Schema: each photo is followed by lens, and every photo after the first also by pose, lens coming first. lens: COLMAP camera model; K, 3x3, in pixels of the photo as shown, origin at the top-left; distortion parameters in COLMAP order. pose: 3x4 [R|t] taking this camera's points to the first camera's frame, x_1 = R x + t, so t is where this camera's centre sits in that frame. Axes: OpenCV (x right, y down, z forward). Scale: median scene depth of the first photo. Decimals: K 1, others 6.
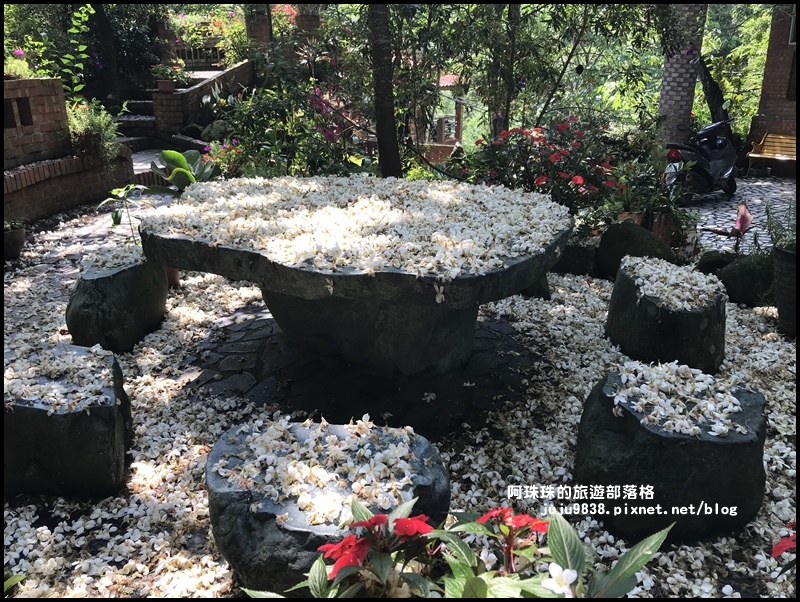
lens RADIAL K [[637.4, 0, 392.1], [0, 637.4, 300.9], [0, 0, 1]] dist [0.011055, -0.014151]
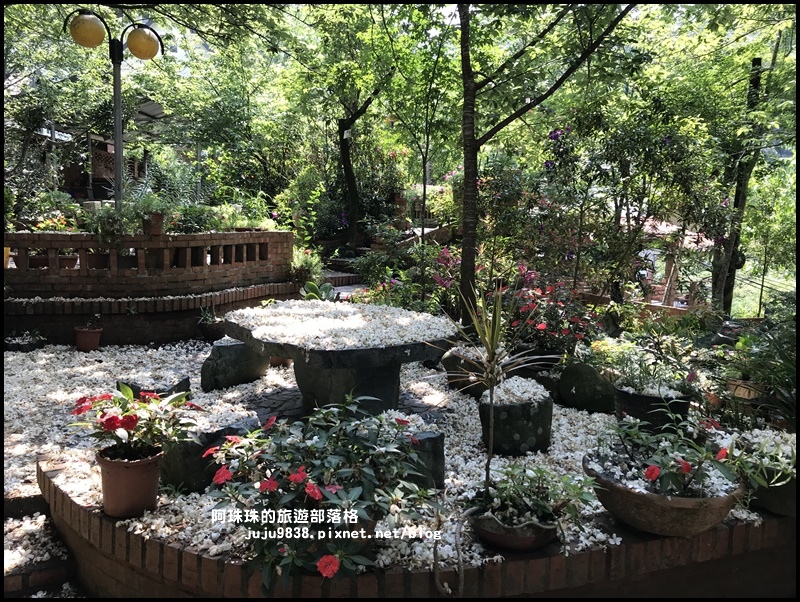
lens RADIAL K [[637.4, 0, 402.5], [0, 637.4, 293.3], [0, 0, 1]] dist [0.011055, -0.014151]
pose [[0.909465, 0.090089, -0.405903, 0.488809], [-0.183642, 0.962895, -0.197757, 0.057139], [0.373026, 0.254394, 0.892264, -0.296890]]
